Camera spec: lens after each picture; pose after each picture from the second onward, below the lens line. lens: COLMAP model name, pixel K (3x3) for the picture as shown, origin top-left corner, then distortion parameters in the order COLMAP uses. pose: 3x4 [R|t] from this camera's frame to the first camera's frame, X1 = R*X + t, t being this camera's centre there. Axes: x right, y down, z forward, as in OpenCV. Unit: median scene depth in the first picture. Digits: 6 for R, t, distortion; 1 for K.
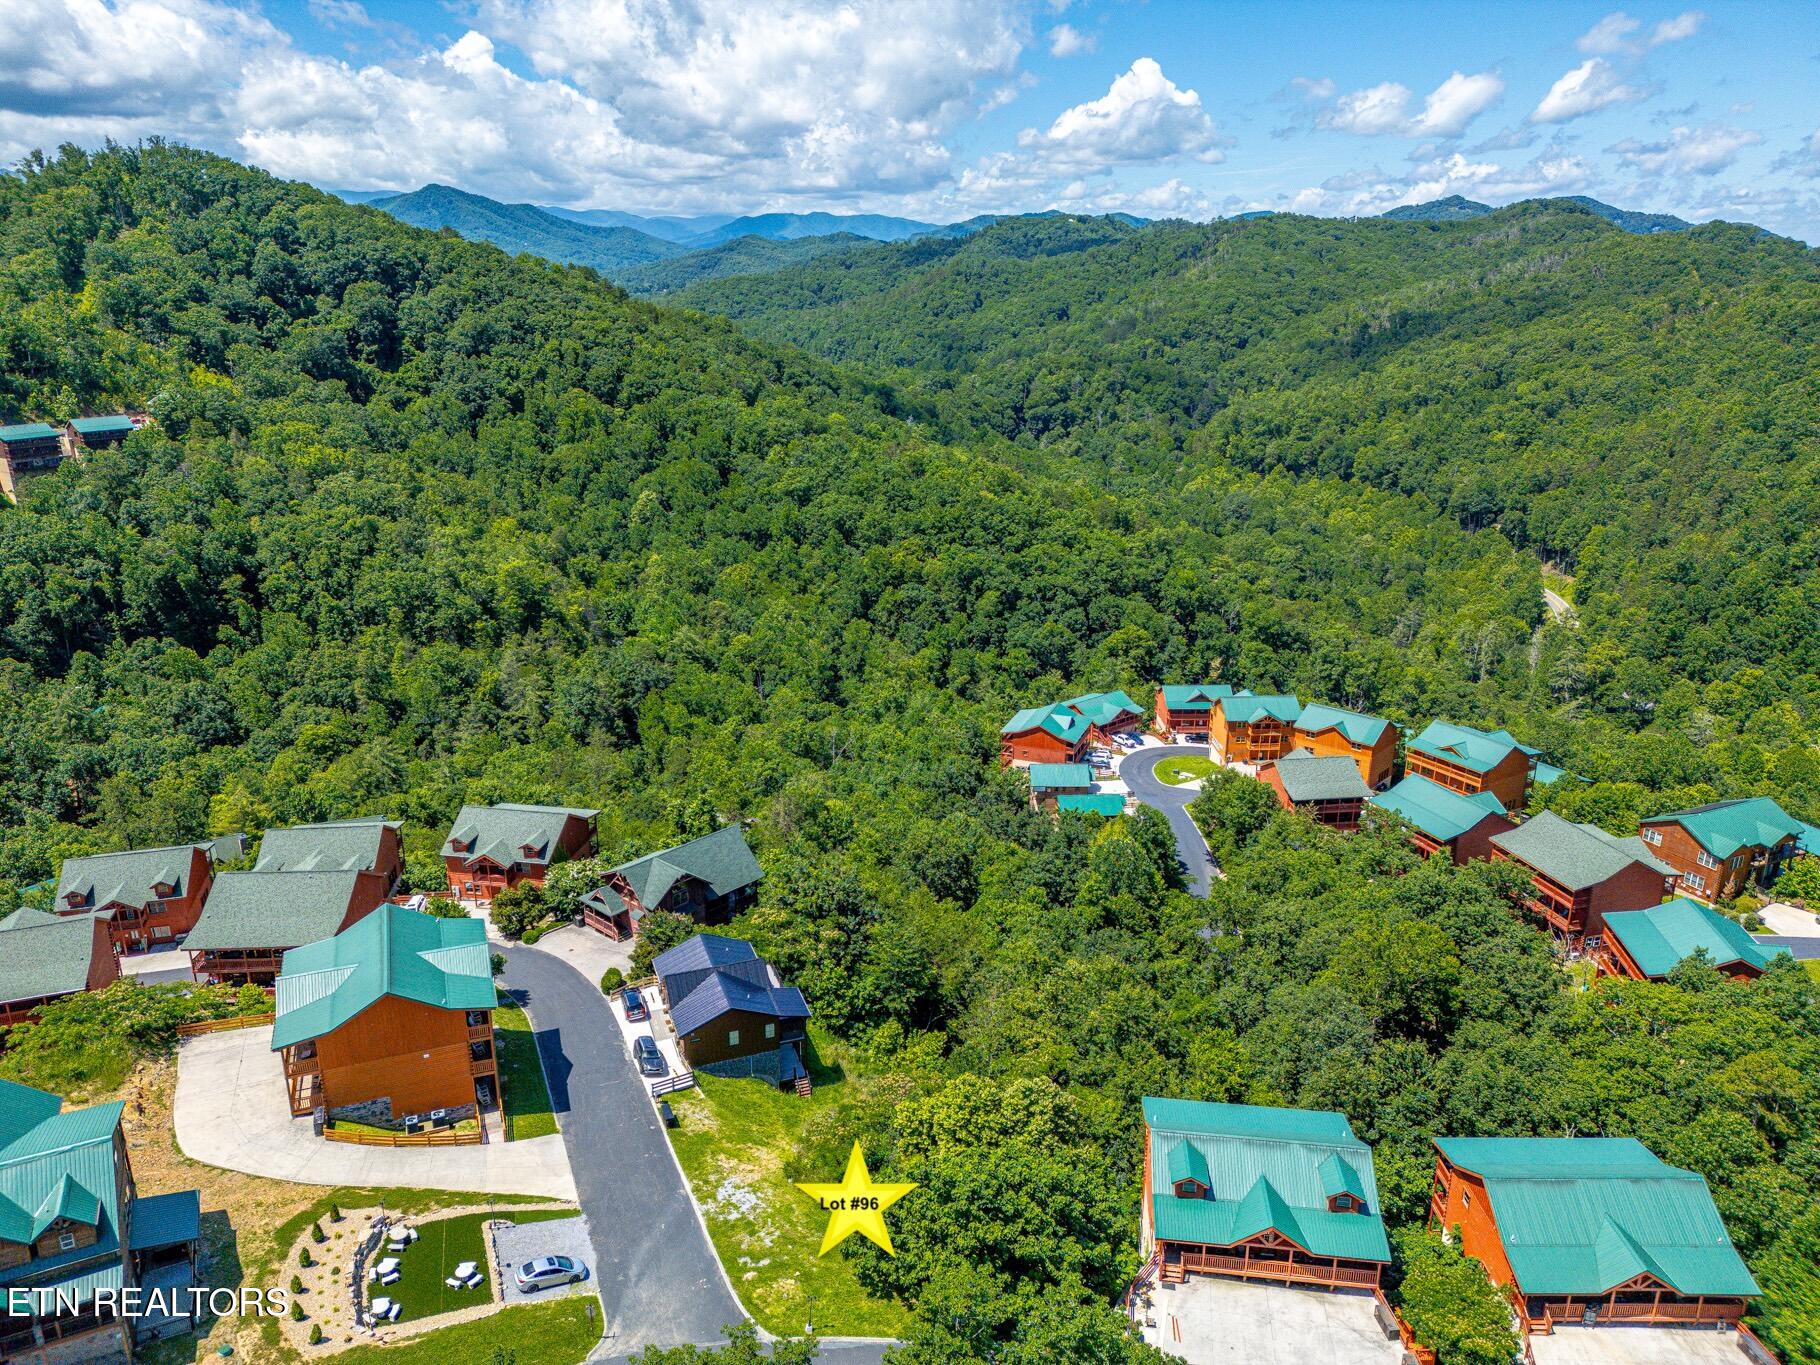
lens RADIAL K [[1301.4, 0, 908.2], [0, 1301.4, 695.2], [0, 0, 1]] dist [0.066580, -0.060651]
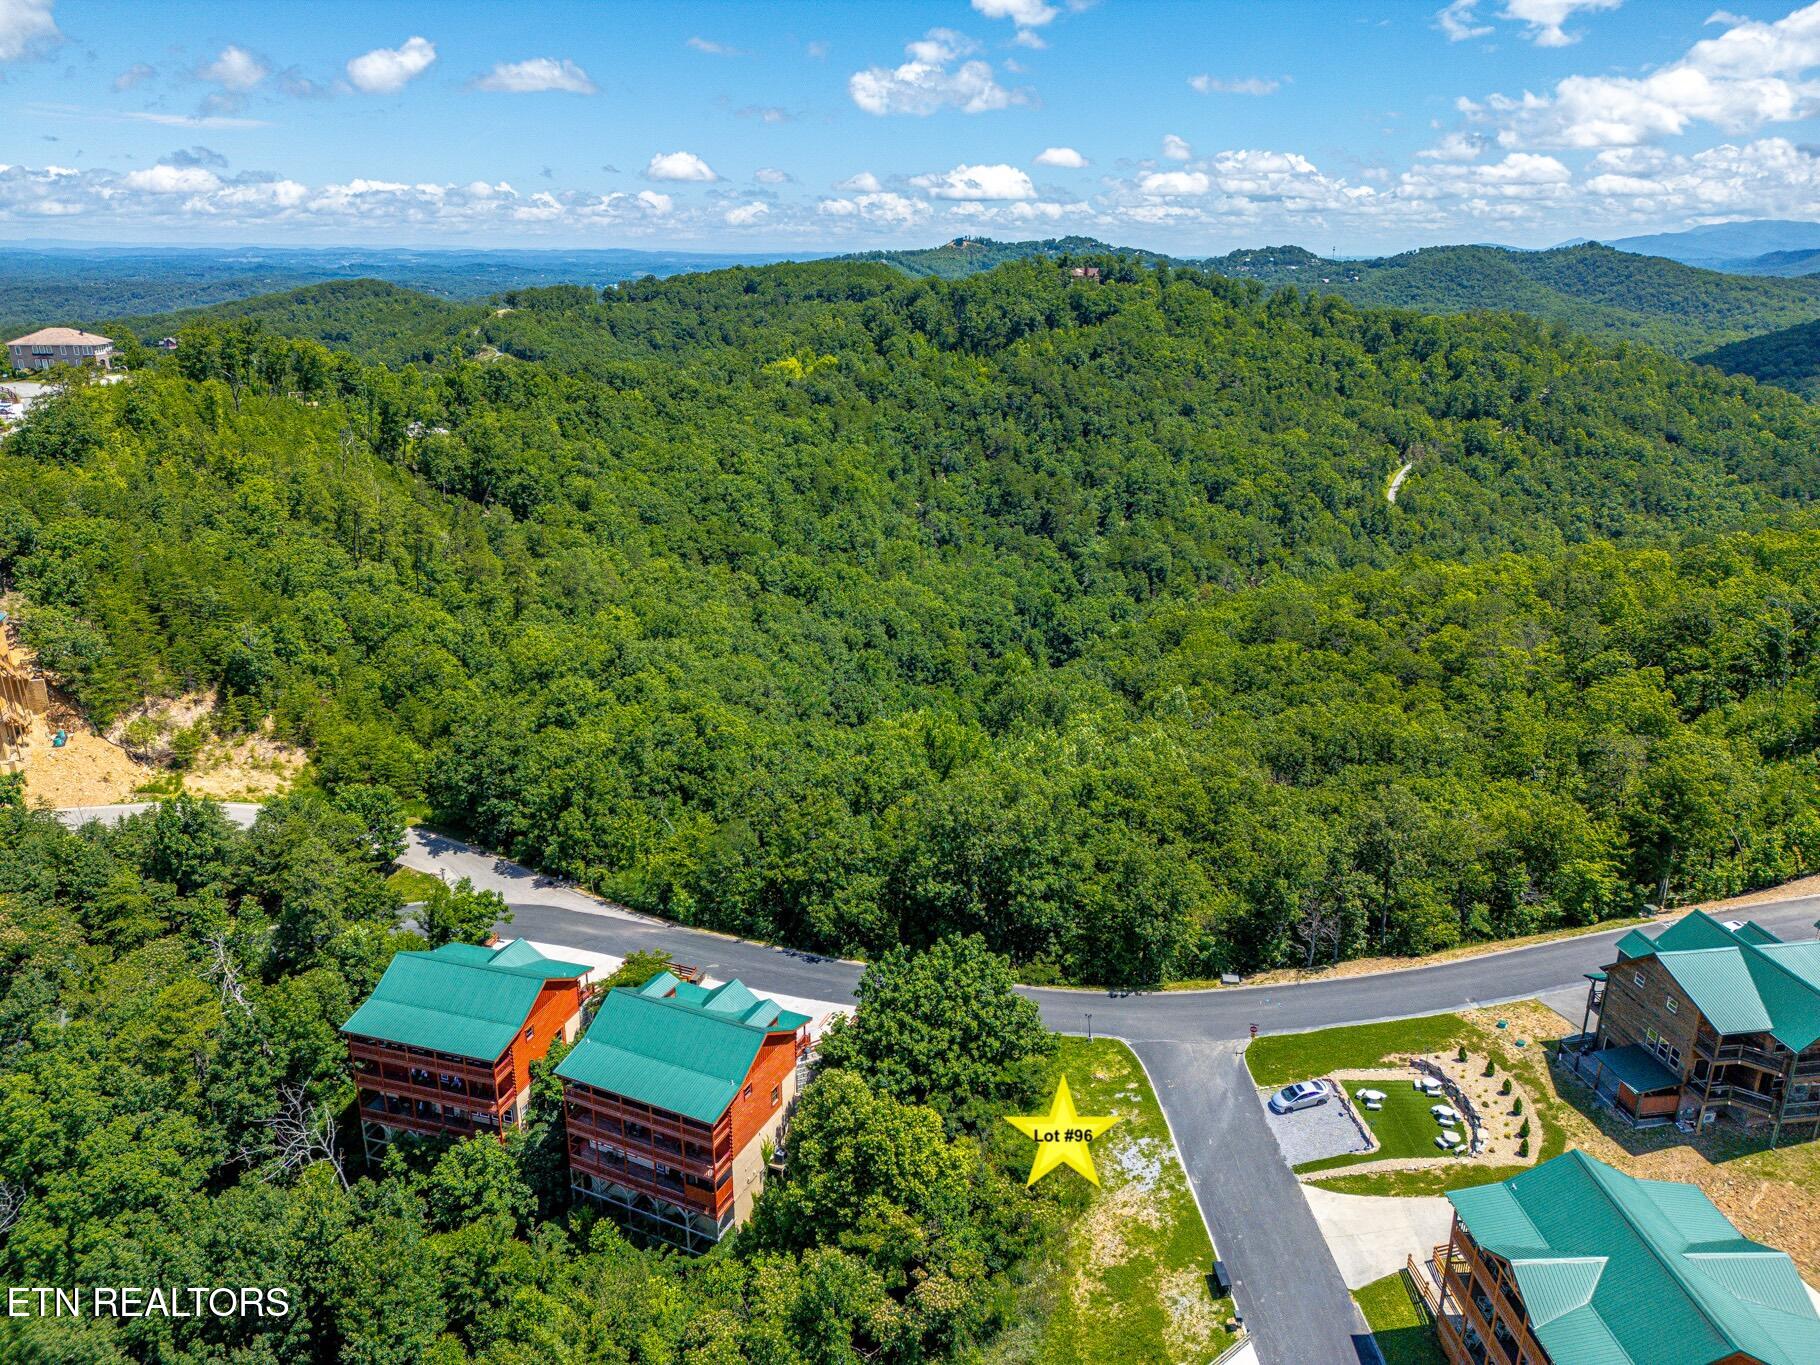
lens RADIAL K [[1301.4, 0, 911.3], [0, 1301.4, 697.0], [0, 0, 1]] dist [0.066580, -0.060651]
pose [[-0.951573, -0.101256, 0.290268, -0.071301], [0.096602, 0.797887, 0.595016, -0.172485], [-0.291850, 0.594241, -0.749467, 0.518097]]
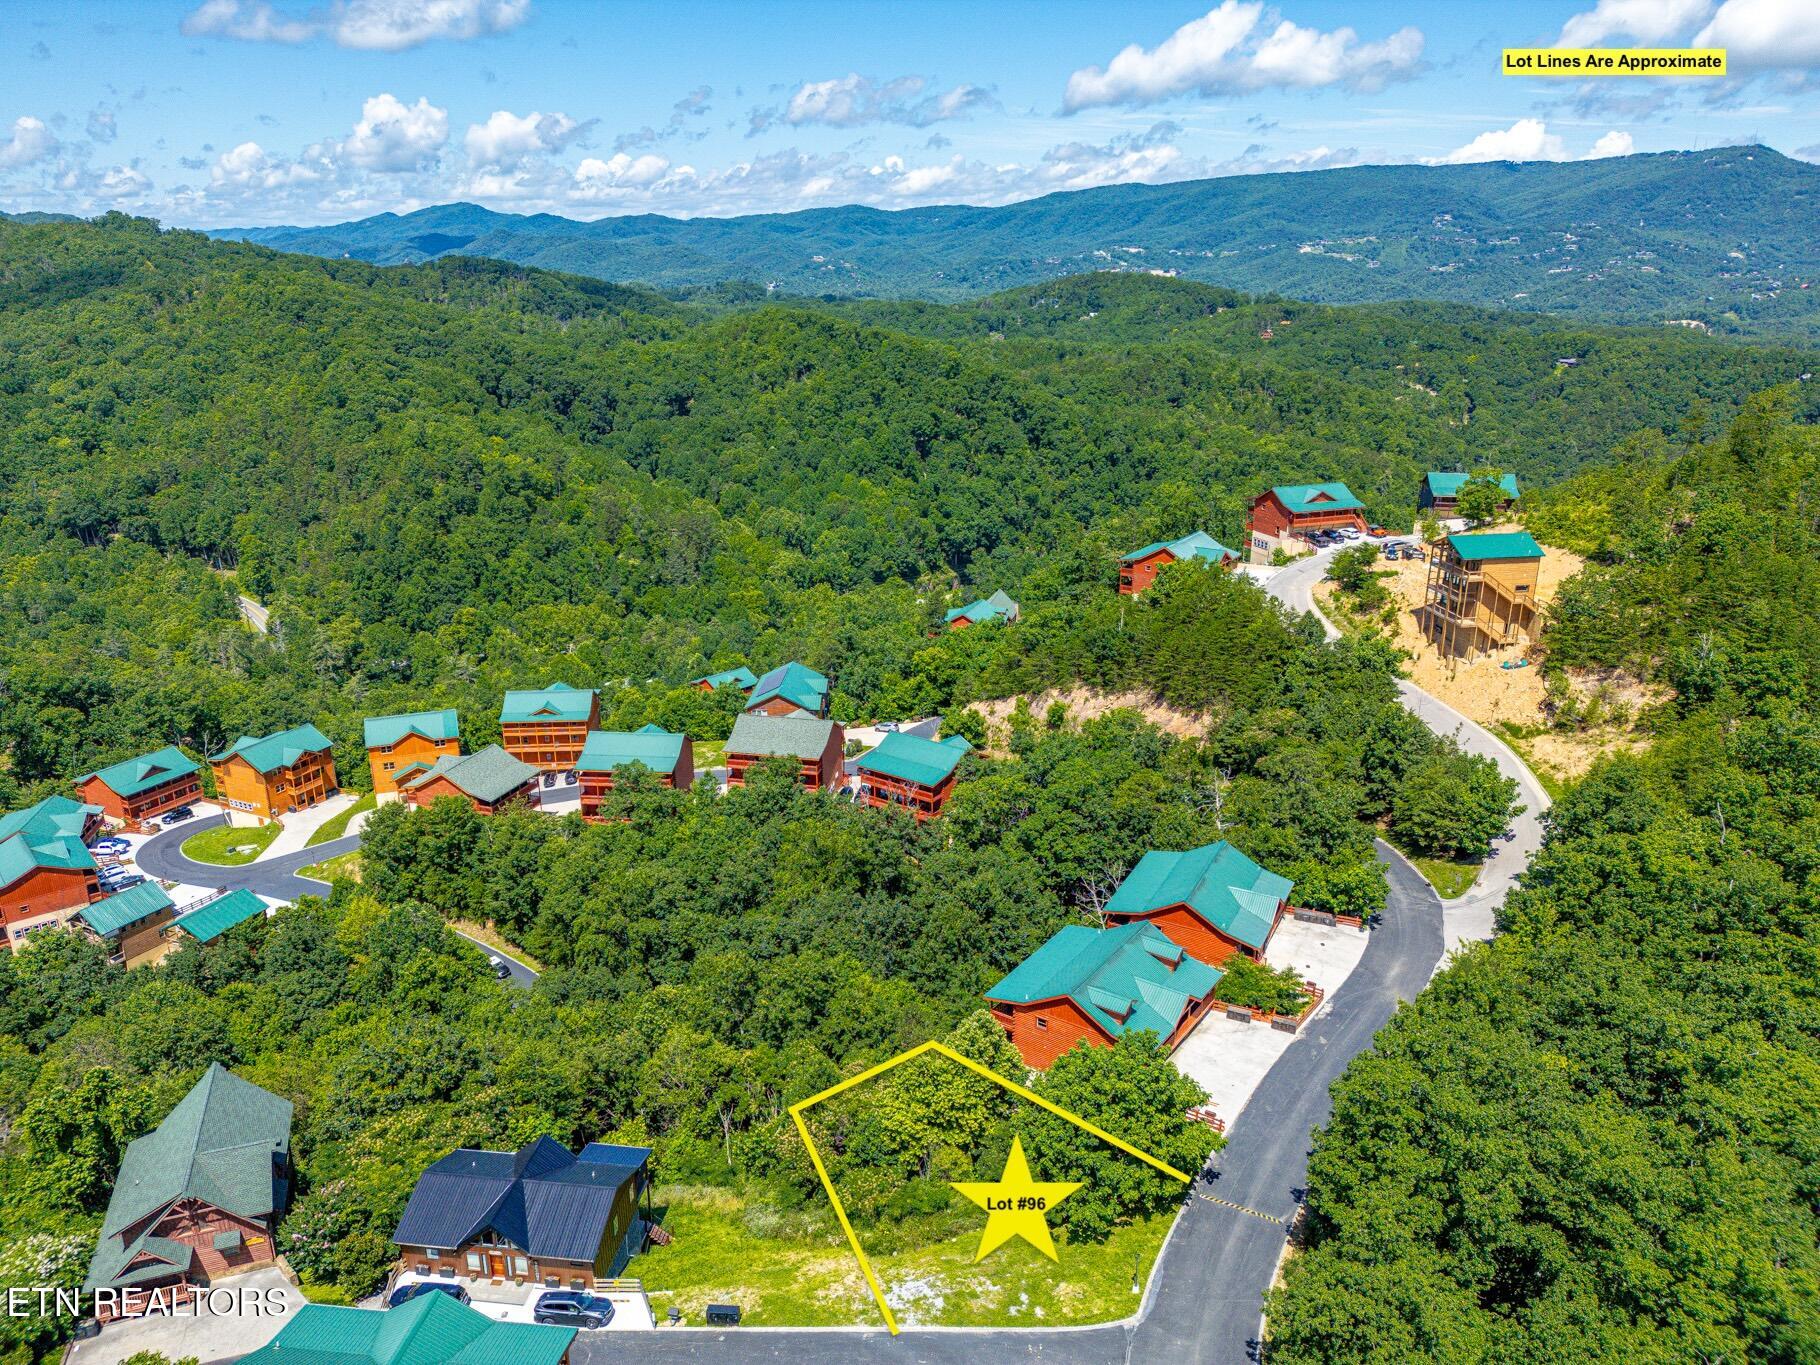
lens RADIAL K [[1301.4, 0, 906.1], [0, 1301.4, 694.8], [0, 0, 1]] dist [0.066580, -0.060651]
pose [[0.465335, -0.289225, 0.836548, -0.244941], [0.284759, 0.943781, 0.167900, -0.048438], [-0.838079, 0.160085, 0.521533, 0.152390]]
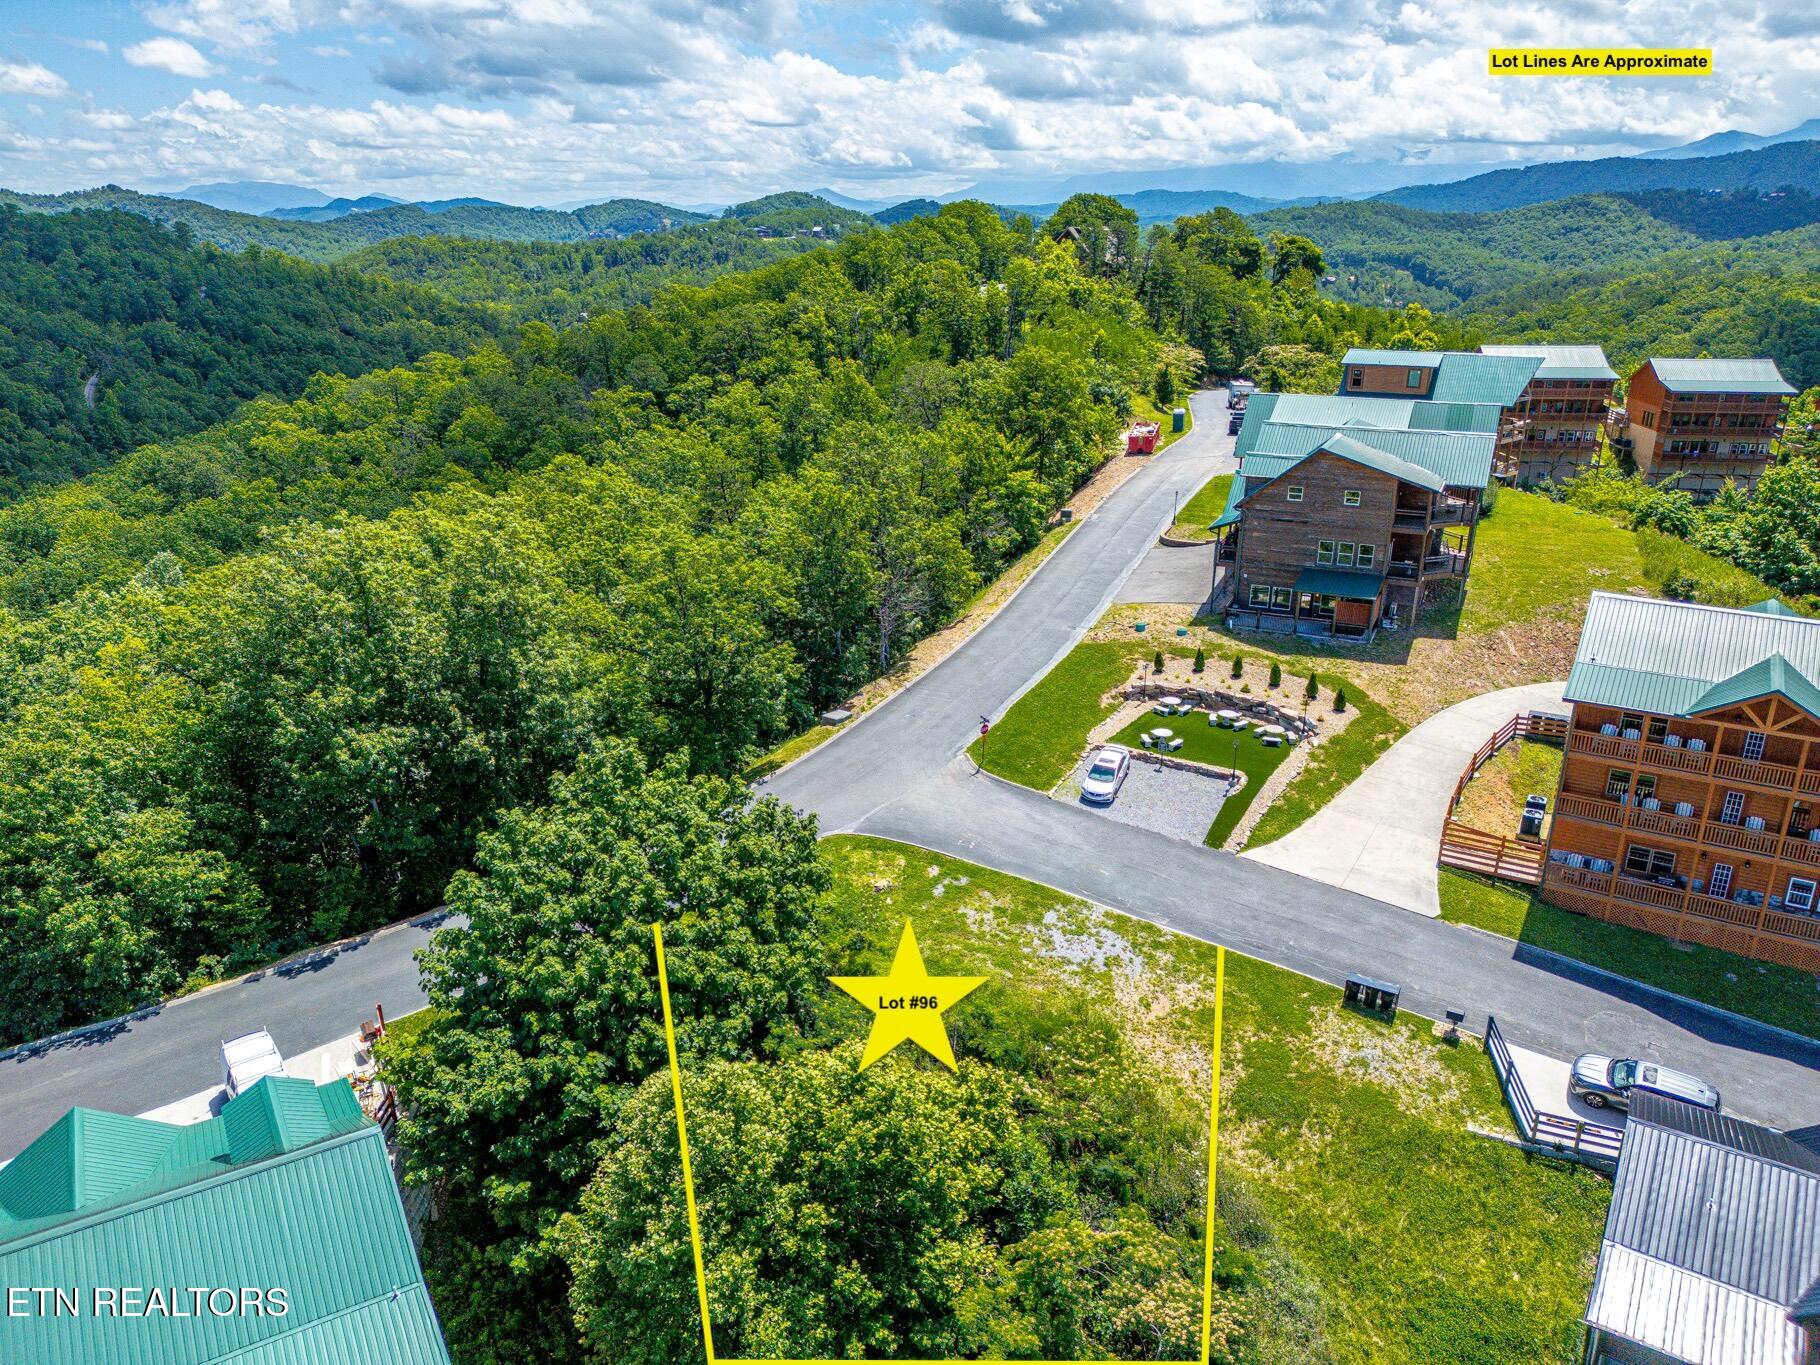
lens RADIAL K [[1301.4, 0, 907.6], [0, 1301.4, 692.4], [0, 0, 1]] dist [0.066580, -0.060651]
pose [[-0.785494, 0.213012, -0.581055, 0.083524], [-0.198268, 0.802794, 0.562326, -0.010124], [0.586250, 0.556909, -0.588357, 0.400703]]
